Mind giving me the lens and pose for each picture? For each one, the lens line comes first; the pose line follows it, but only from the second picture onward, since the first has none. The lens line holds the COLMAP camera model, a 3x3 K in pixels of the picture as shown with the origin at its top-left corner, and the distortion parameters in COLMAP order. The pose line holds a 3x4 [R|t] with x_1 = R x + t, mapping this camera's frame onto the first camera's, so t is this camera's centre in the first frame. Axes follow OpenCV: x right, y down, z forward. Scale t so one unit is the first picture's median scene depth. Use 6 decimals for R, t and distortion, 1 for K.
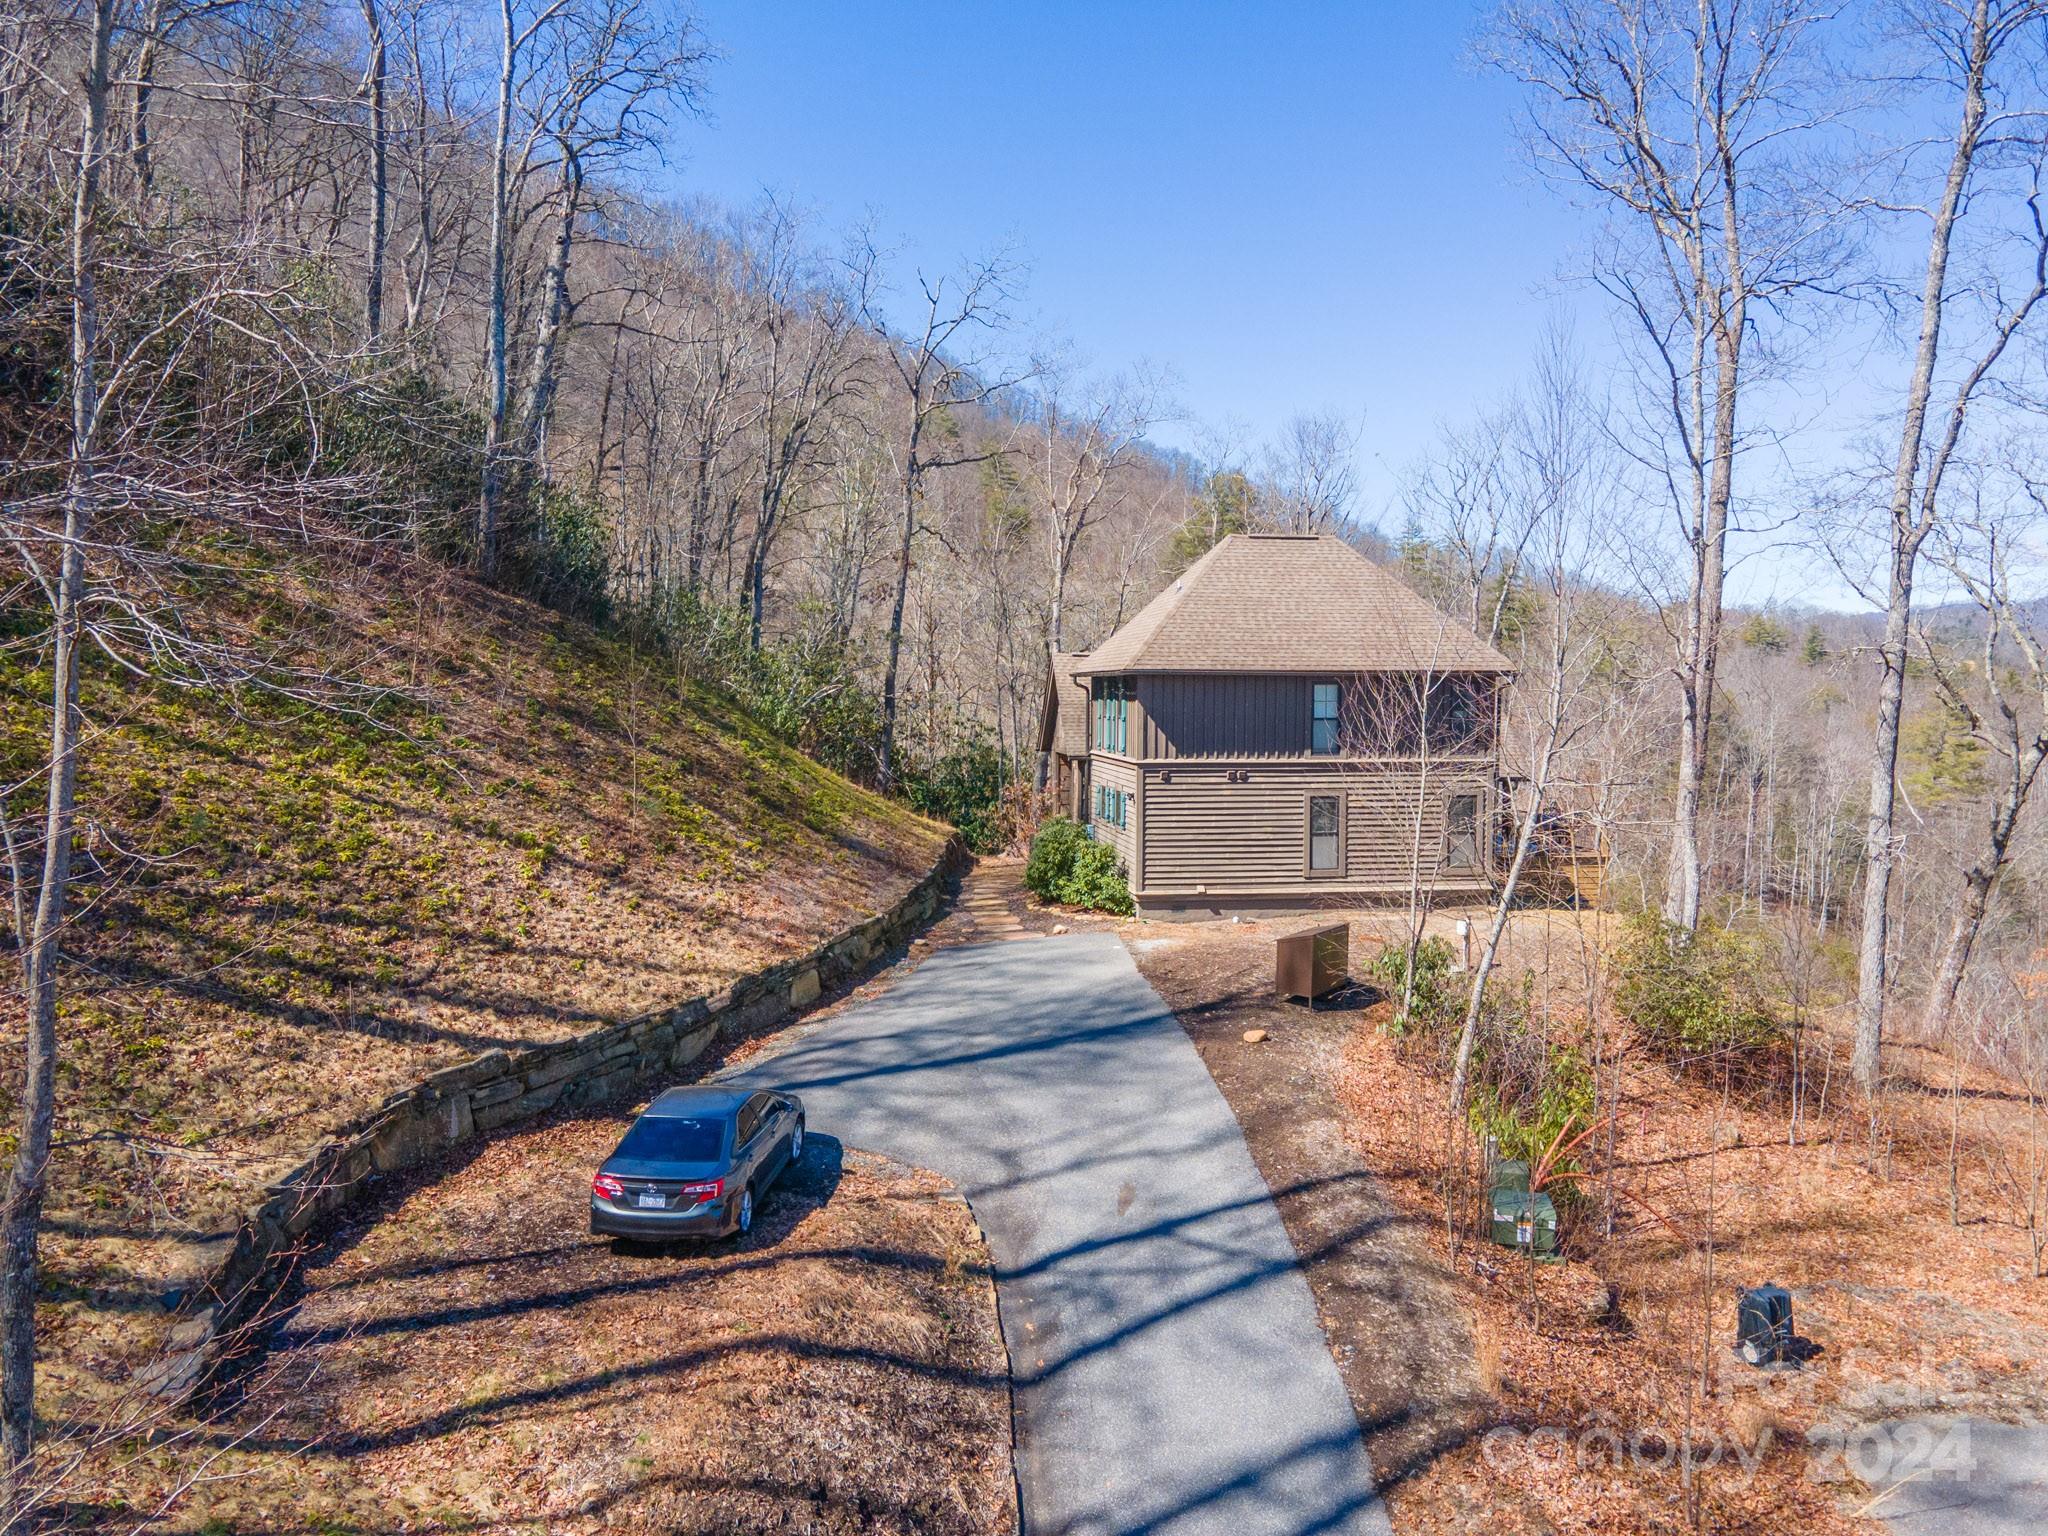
lens RADIAL K [[1467.1, 0, 1027.2], [0, 1467.1, 774.7], [0, 0, 1]] dist [0.033922, -0.000063]
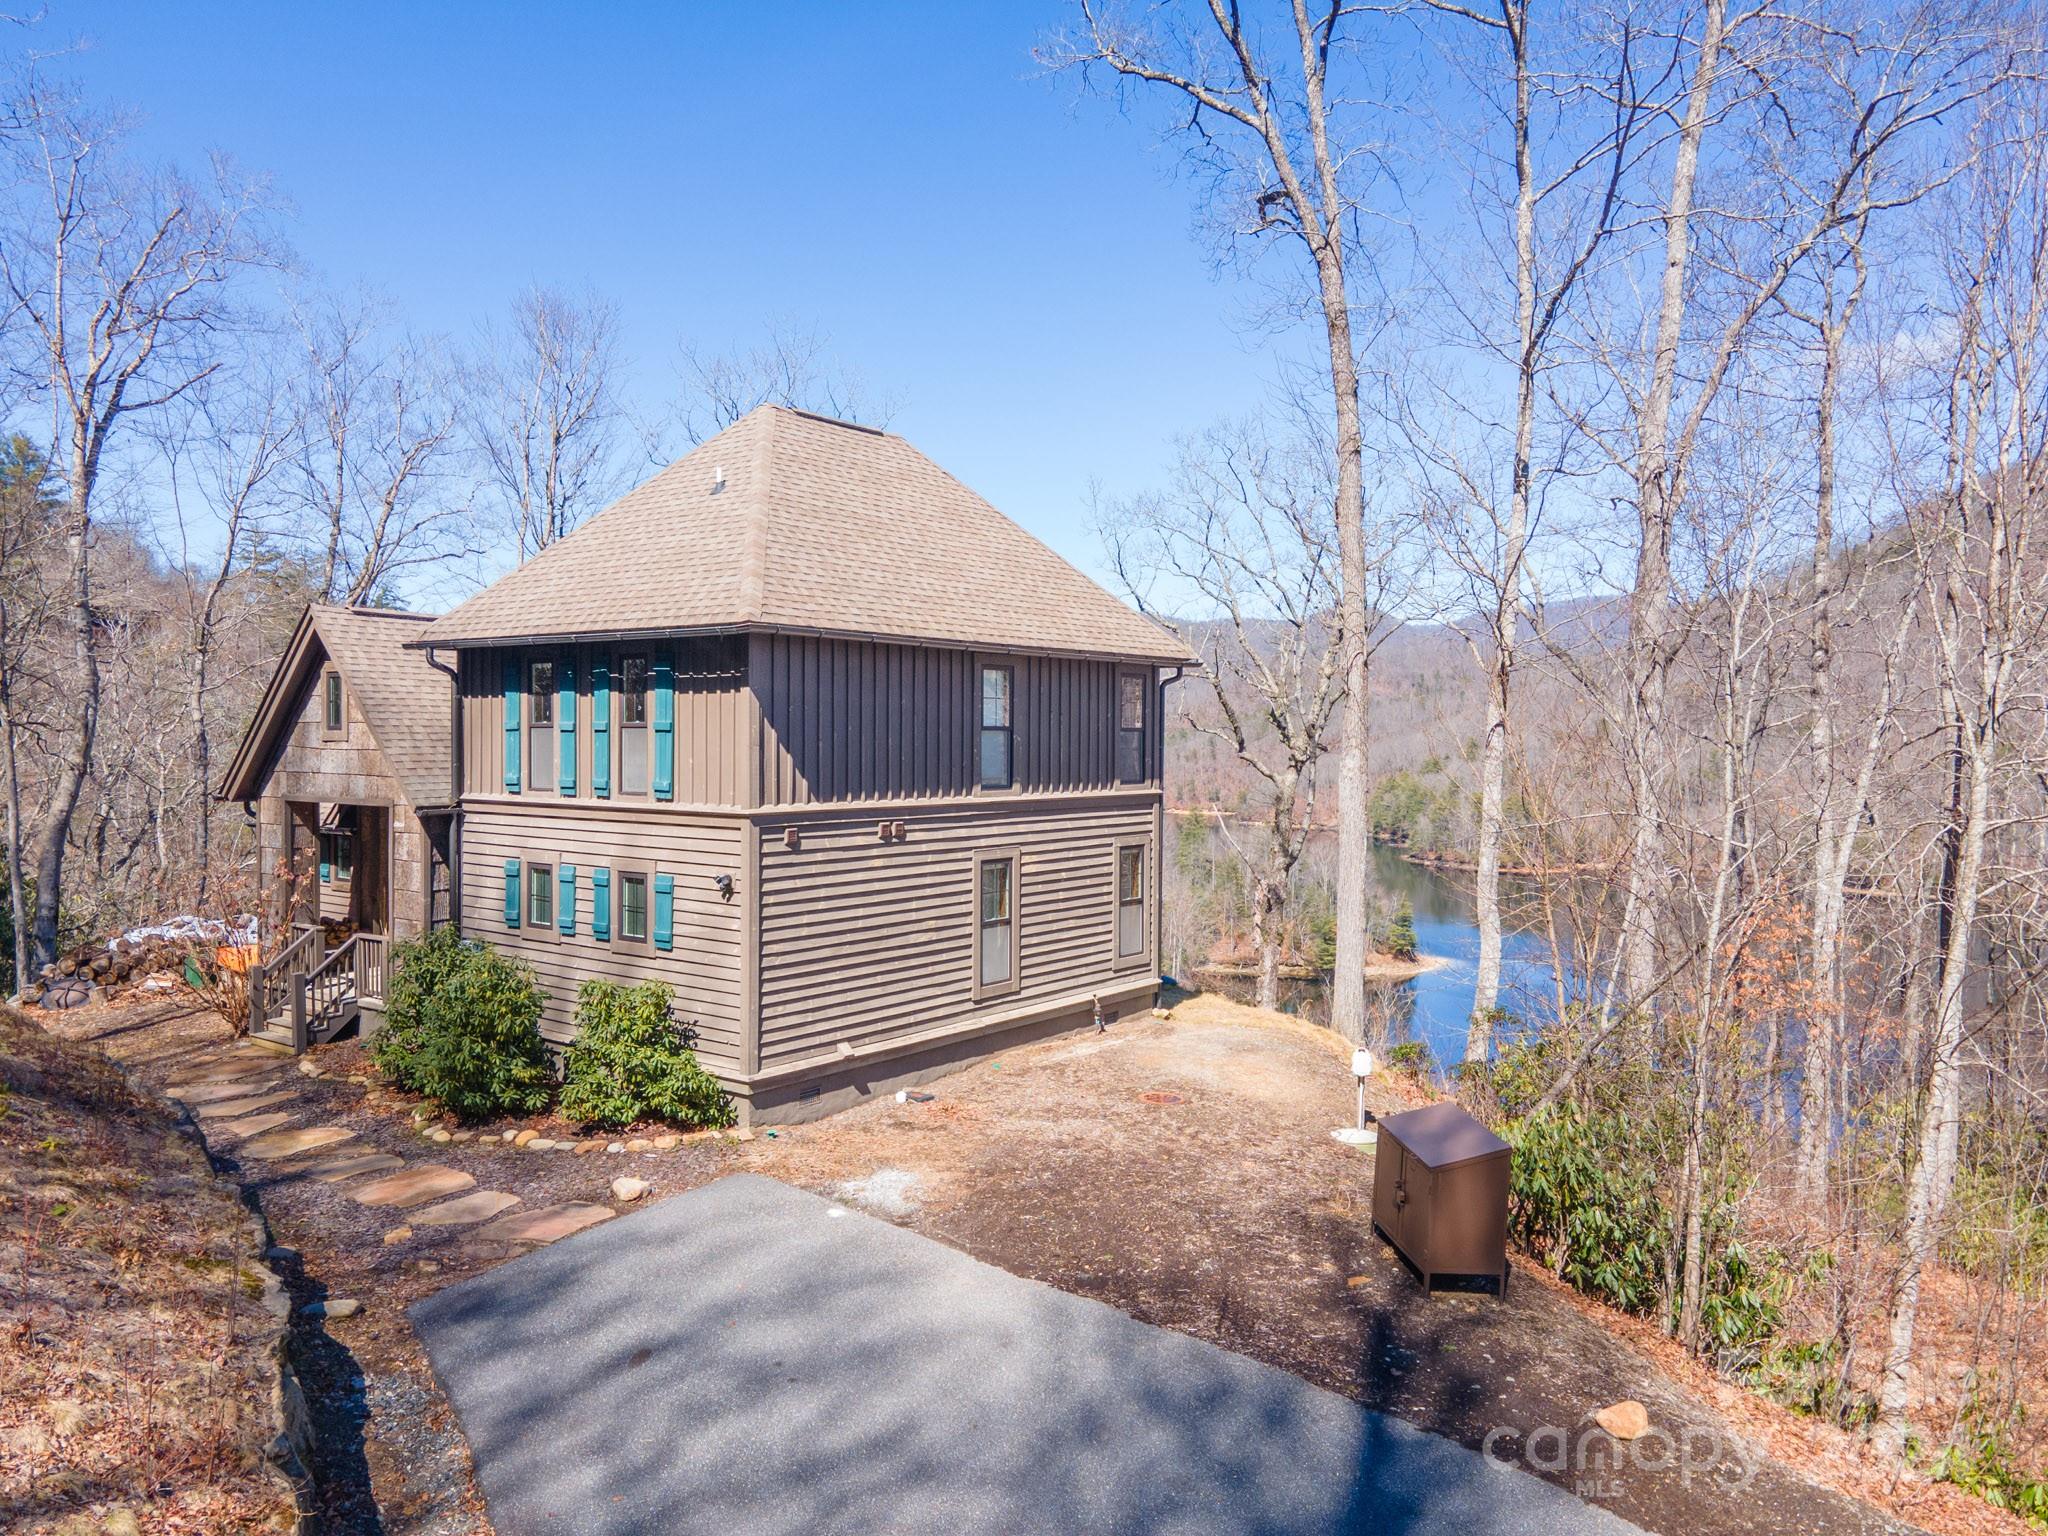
lens RADIAL K [[1467.1, 0, 1021.7], [0, 1467.1, 768.0], [0, 0, 1]] dist [0.033922, -0.000063]
pose [[0.715450, -0.013702, 0.698530, -0.202717], [0.033735, 0.999319, -0.014950, -0.013001], [-0.697849, 0.034261, 0.715425, 0.573897]]
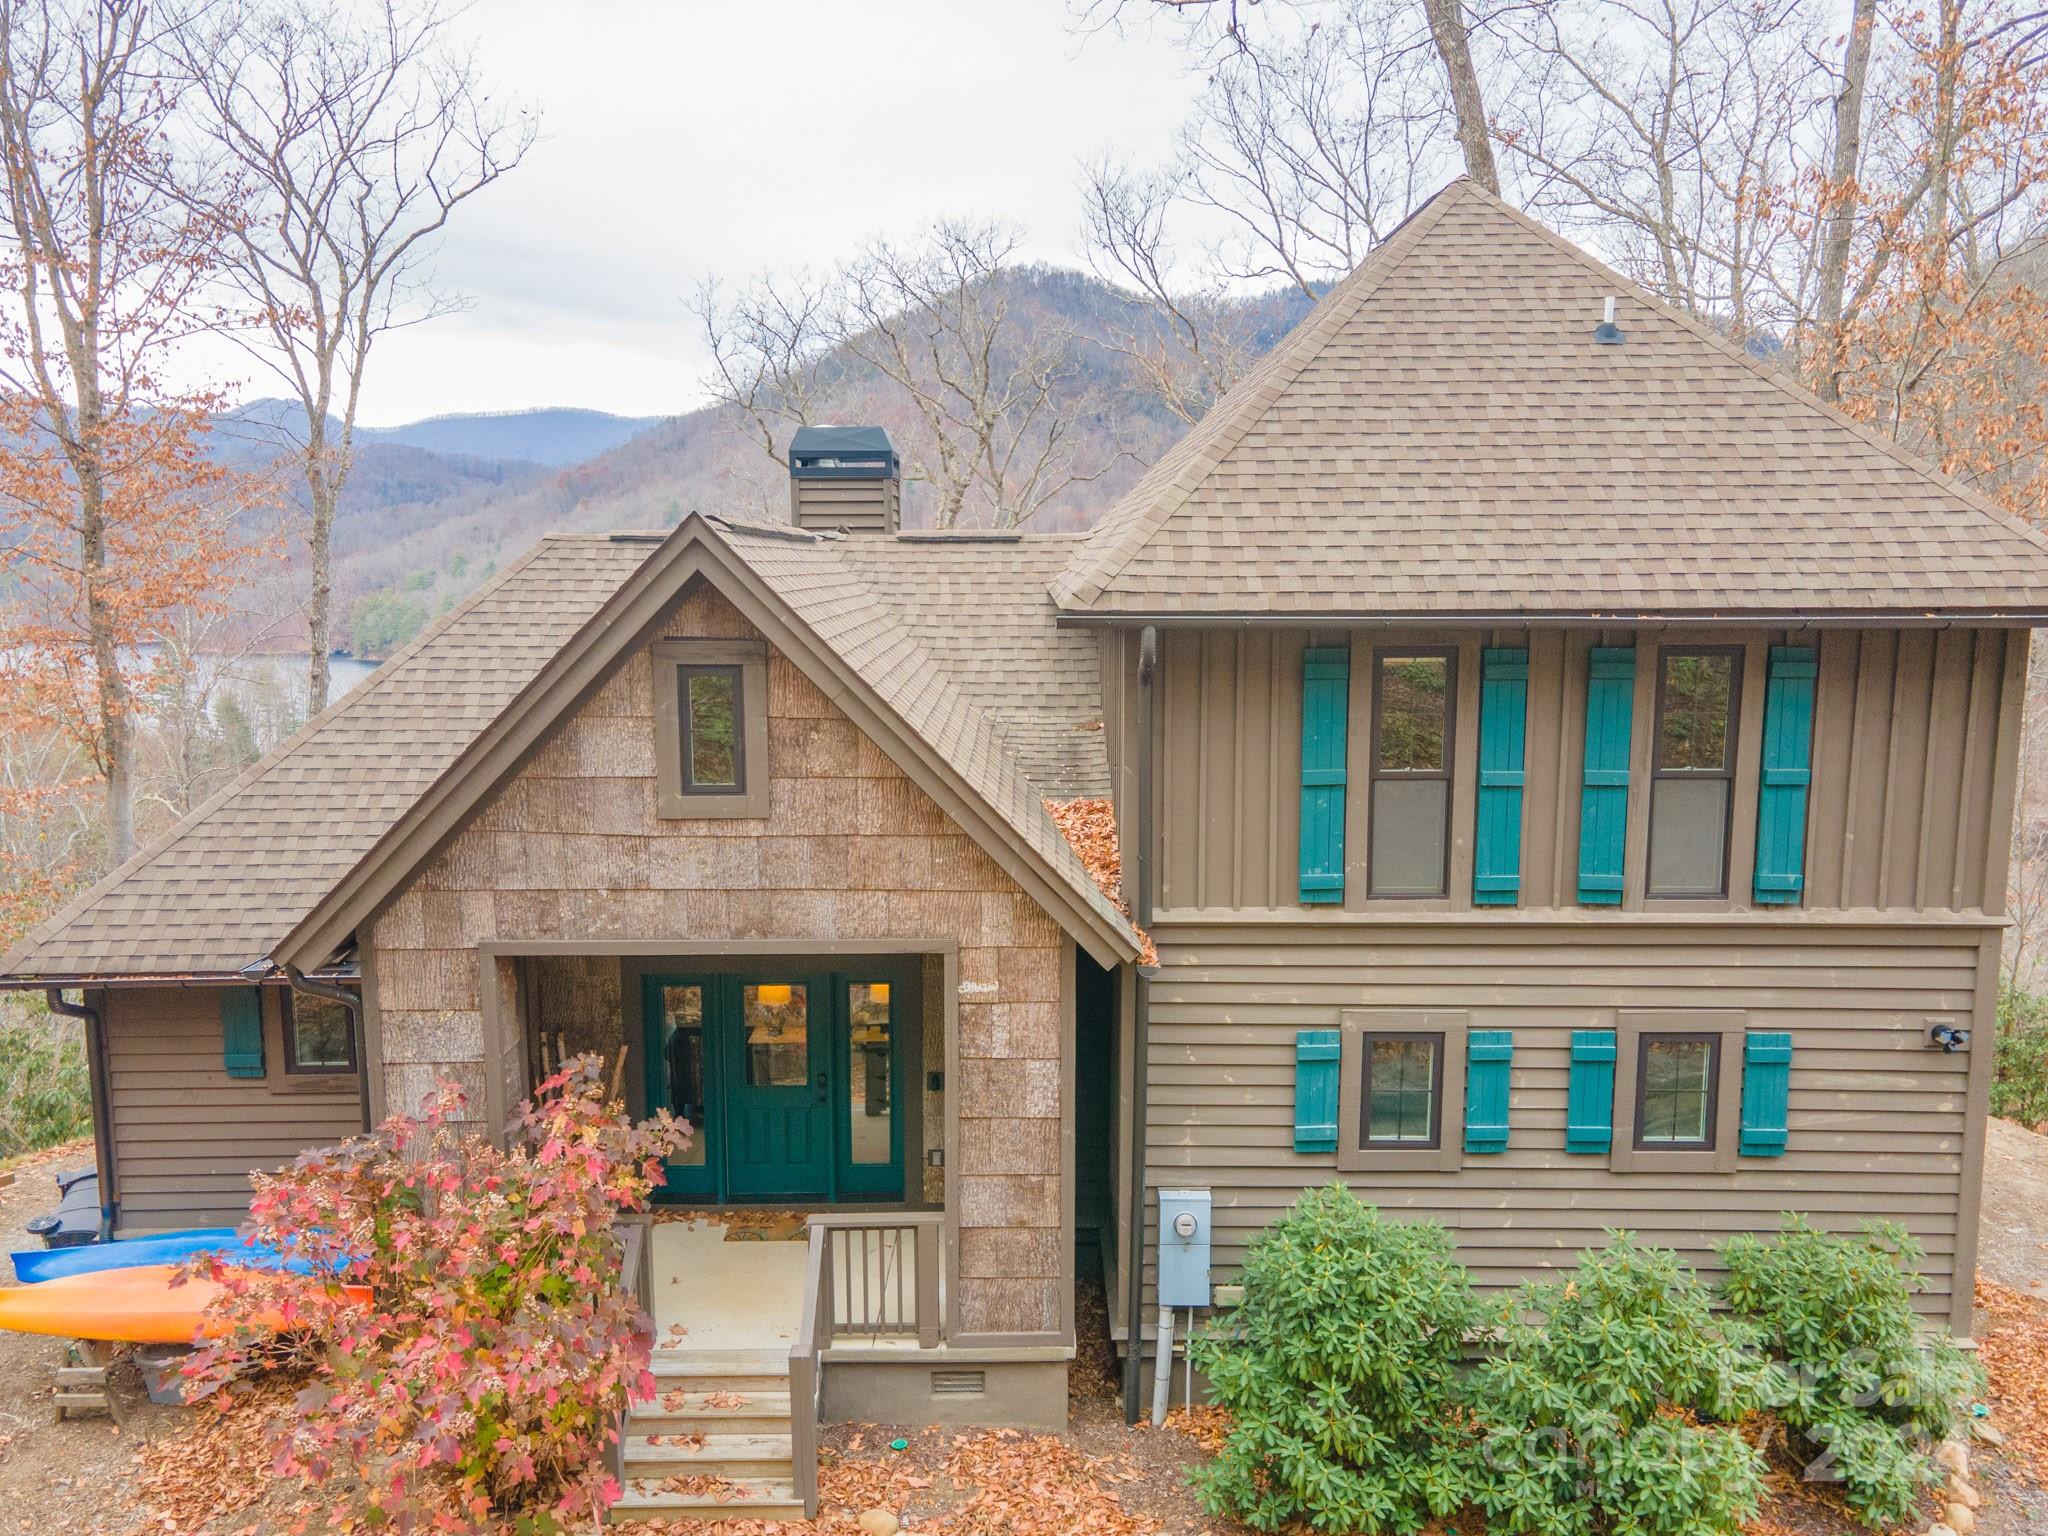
lens RADIAL K [[1467.1, 0, 1028.9], [0, 1467.1, 764.7], [0, 0, 1]] dist [0.033922, -0.000063]
pose [[0.133016, -0.142499, 0.980816, -0.238415], [0.053055, 0.989215, 0.136524, -0.090150], [-0.989693, 0.033877, 0.139142, 1.137254]]
